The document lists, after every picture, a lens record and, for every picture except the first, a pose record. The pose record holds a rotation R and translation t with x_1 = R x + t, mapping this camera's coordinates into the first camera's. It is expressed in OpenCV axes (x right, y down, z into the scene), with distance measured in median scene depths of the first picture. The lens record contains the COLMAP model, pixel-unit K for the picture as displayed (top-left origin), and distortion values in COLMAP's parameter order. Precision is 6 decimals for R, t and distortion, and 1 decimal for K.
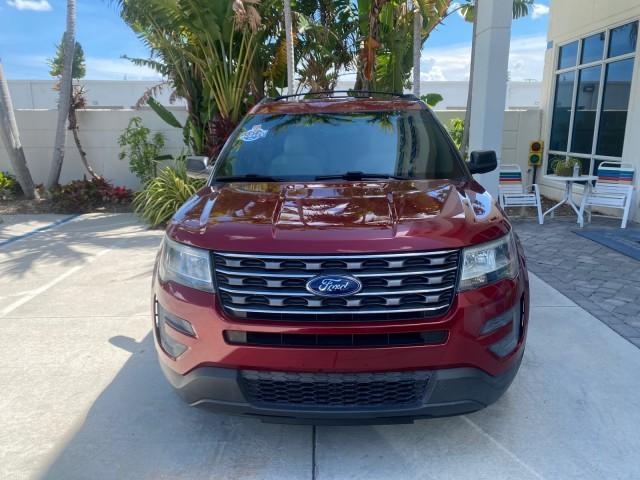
lens RADIAL K [[483.8, 0, 321.5], [0, 483.8, 238.0], [0, 0, 1]] dist [0.007898, -0.012862]
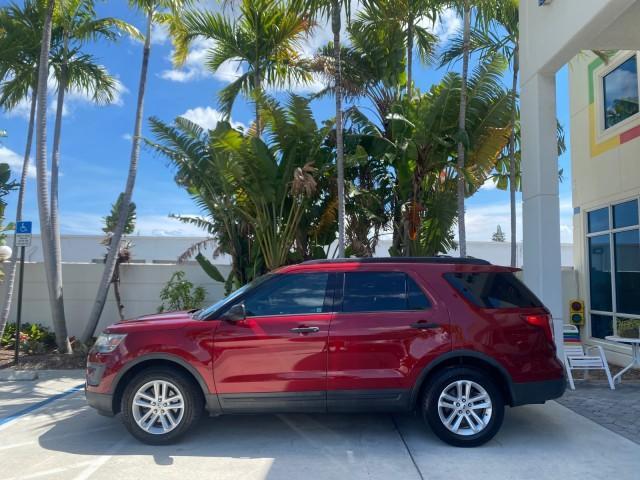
lens RADIAL K [[483.8, 0, 321.6], [0, 483.8, 238.6], [0, 0, 1]] dist [0.007898, -0.012862]
pose [[0.999889, 0.014209, -0.004493, -0.248235], [-0.014902, 0.950737, -0.309639, -0.018626], [-0.000128, 0.309672, 0.950843, 0.051266]]
